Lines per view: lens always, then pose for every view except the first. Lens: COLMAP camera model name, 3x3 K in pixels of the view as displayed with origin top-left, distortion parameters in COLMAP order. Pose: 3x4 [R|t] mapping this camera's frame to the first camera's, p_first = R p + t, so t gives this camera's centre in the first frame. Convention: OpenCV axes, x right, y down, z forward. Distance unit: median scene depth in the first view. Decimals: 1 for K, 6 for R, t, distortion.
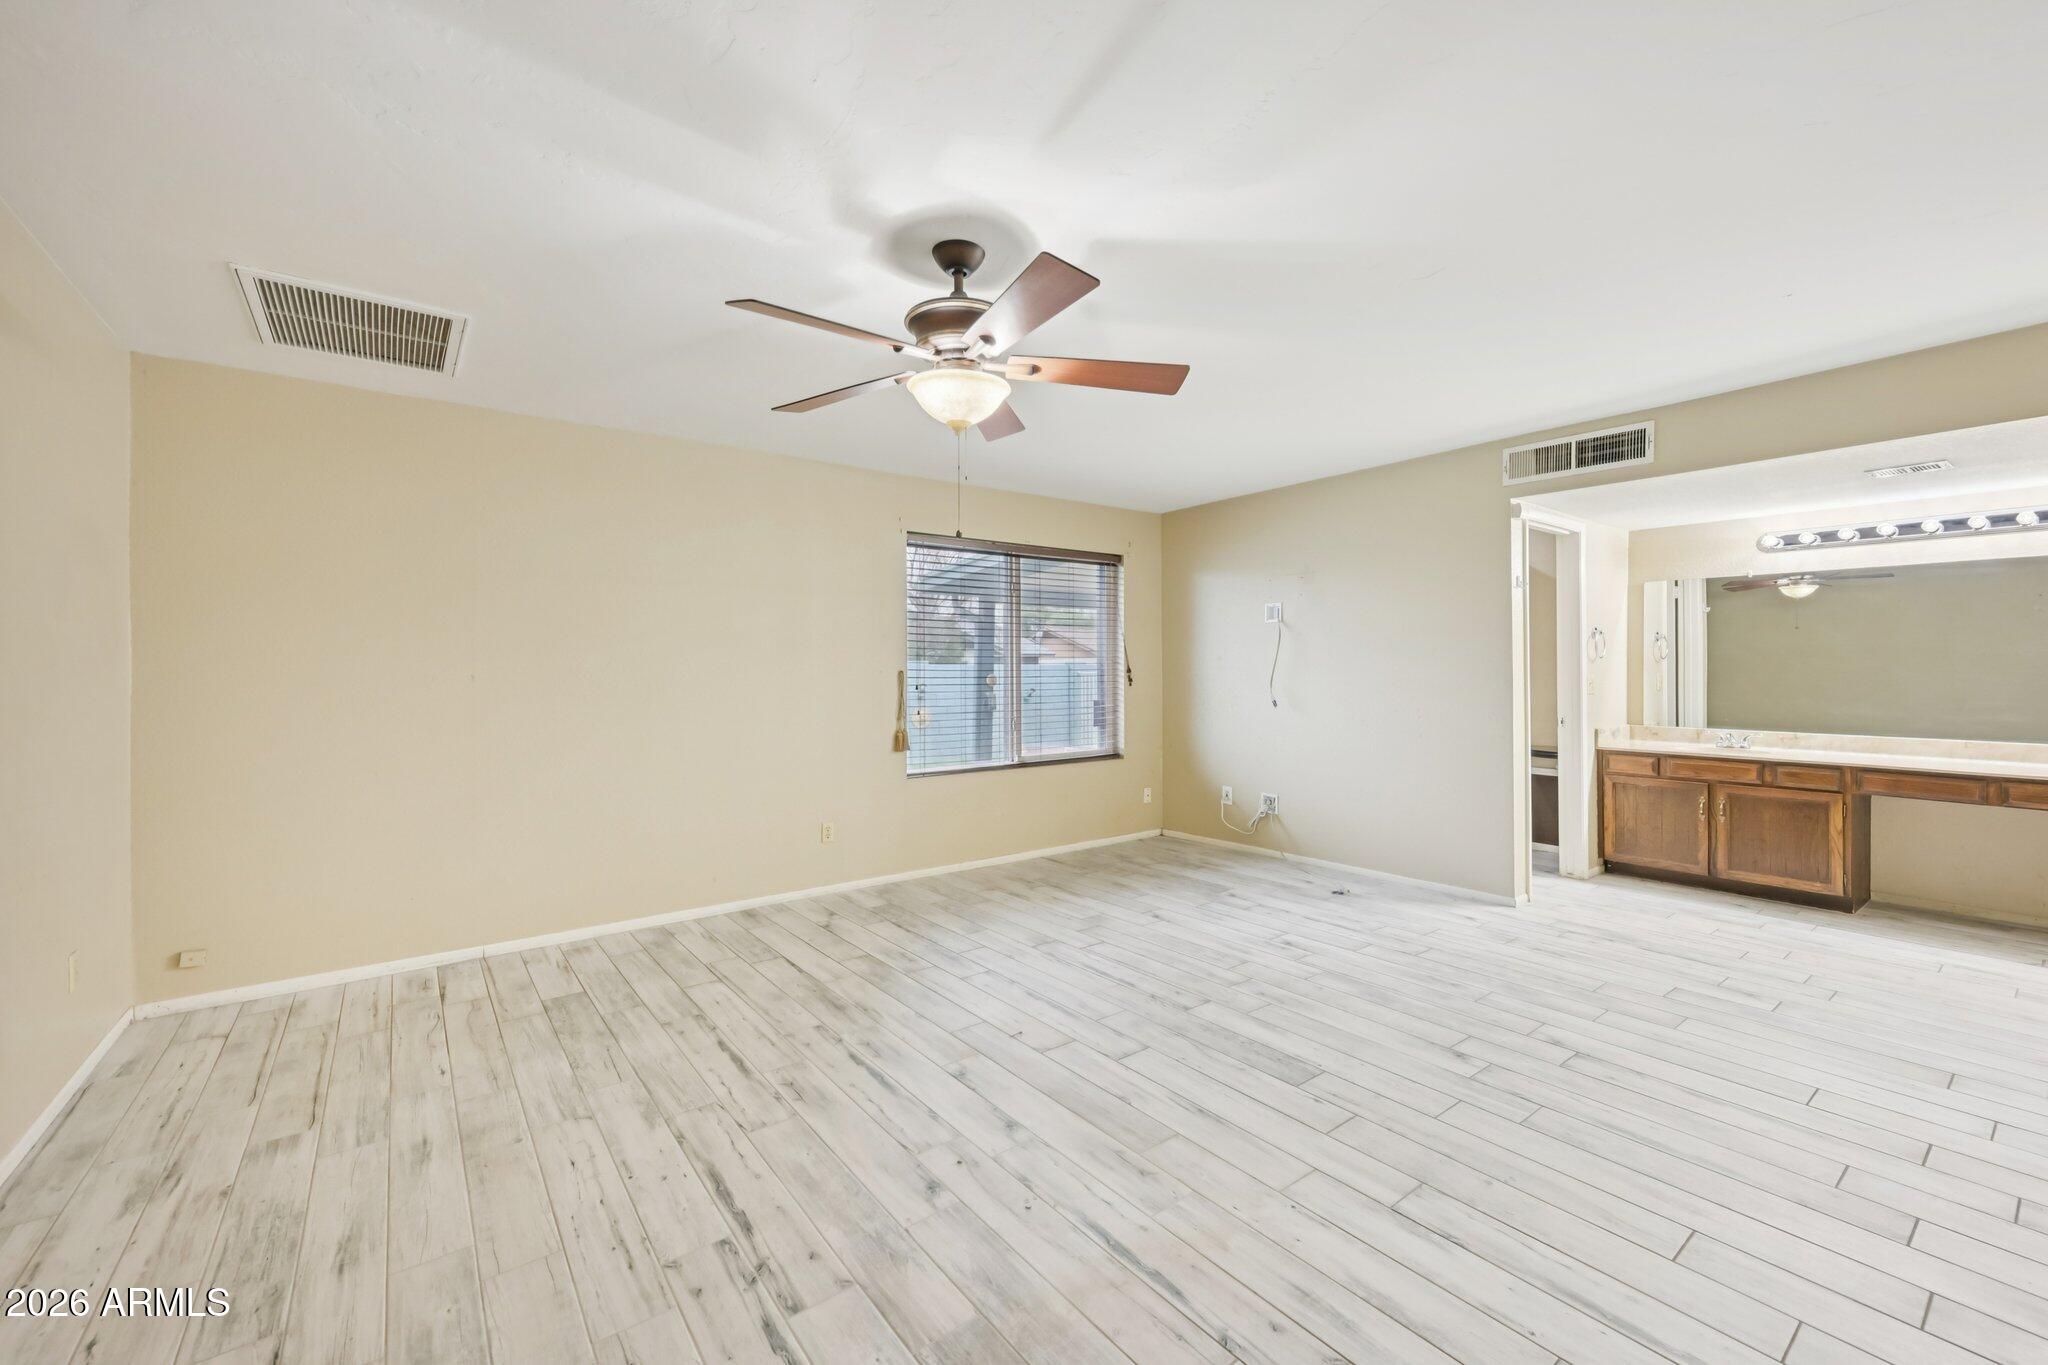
lens RADIAL K [[811.0, 0, 1021.1], [0, 811.0, 672.2], [0, 0, 1]] dist [0.001502, -0.000047]
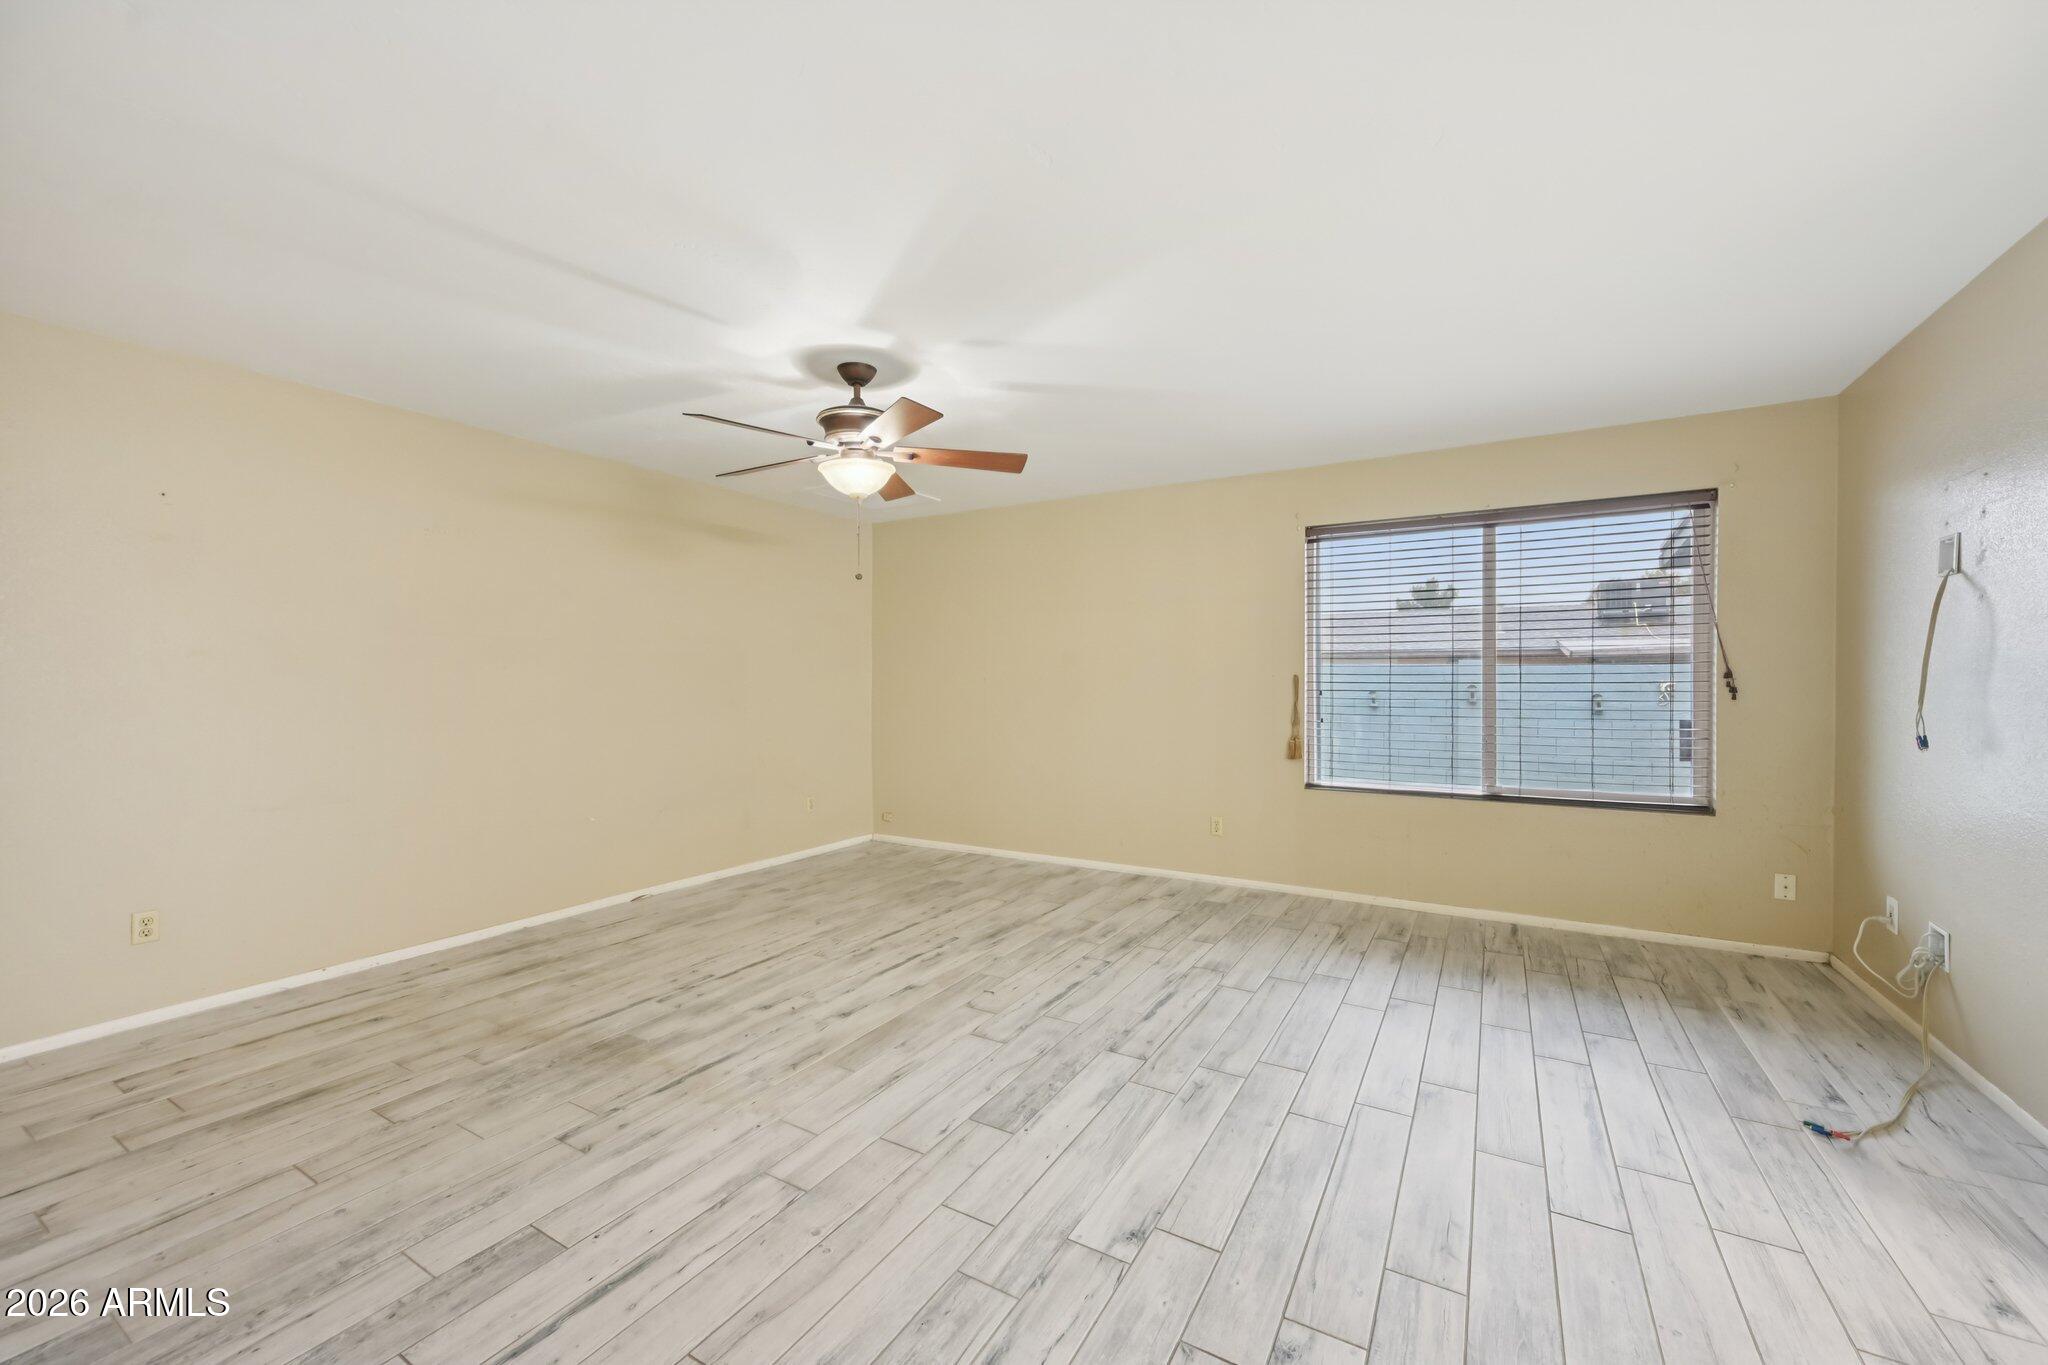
lens RADIAL K [[790.1, 0, 1024.0], [0, 790.1, 682.5], [0, 0, 1]] dist [0.001377, 0.000086]
pose [[0.390809, 0.009798, -0.920420, 0.898756], [0.001977, 0.999932, 0.011484, -0.007052], [0.920470, -0.006307, 0.390763, 0.521584]]
